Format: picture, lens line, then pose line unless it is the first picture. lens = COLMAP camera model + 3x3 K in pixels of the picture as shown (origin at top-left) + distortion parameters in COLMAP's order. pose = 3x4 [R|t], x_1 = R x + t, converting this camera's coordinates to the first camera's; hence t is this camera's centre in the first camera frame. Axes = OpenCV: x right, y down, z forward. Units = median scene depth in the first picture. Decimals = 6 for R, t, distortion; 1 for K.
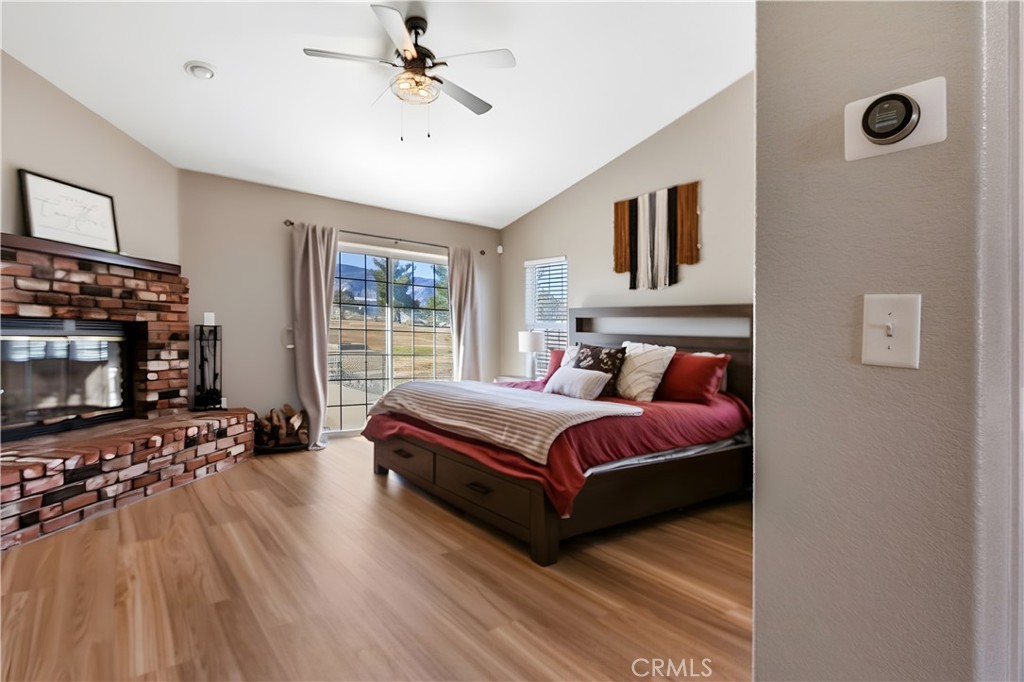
lens RADIAL K [[490.6, 0, 511.4], [0, 490.6, 352.6], [0, 0, 1]] dist [0.001479, 0.000205]
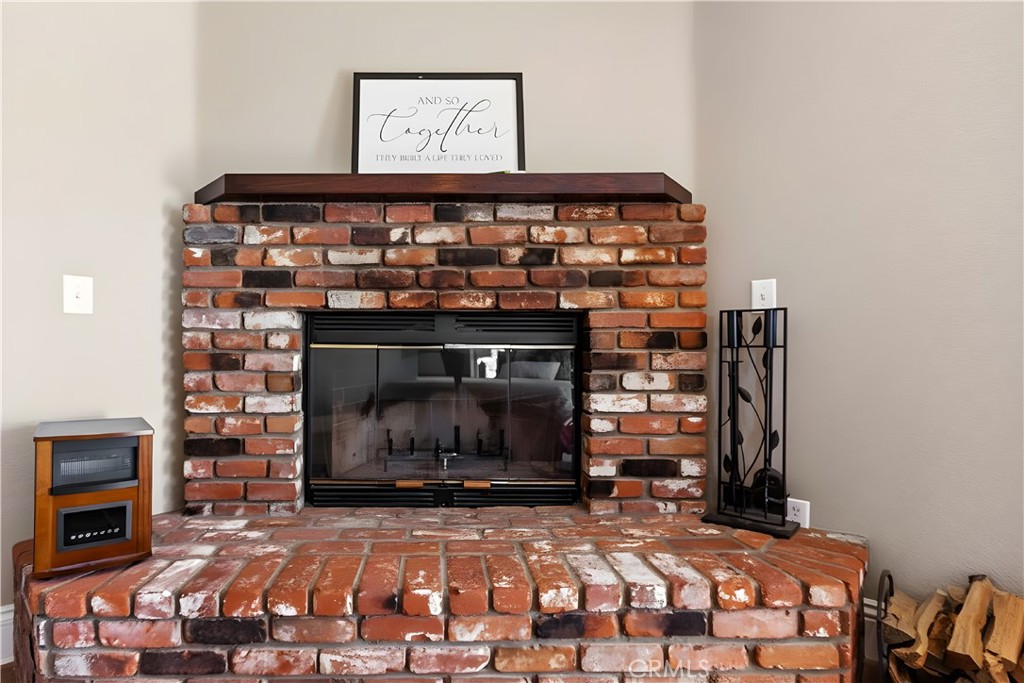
lens RADIAL K [[441.8, 0, 511.7], [0, 441.8, 375.9], [0, 0, 1]] dist [0.000094, -0.000077]
pose [[0.102130, -0.001585, -0.994770, -0.320803], [-0.022307, 0.999744, -0.003883, 0.004646], [0.994521, 0.022587, 0.102068, 0.879465]]
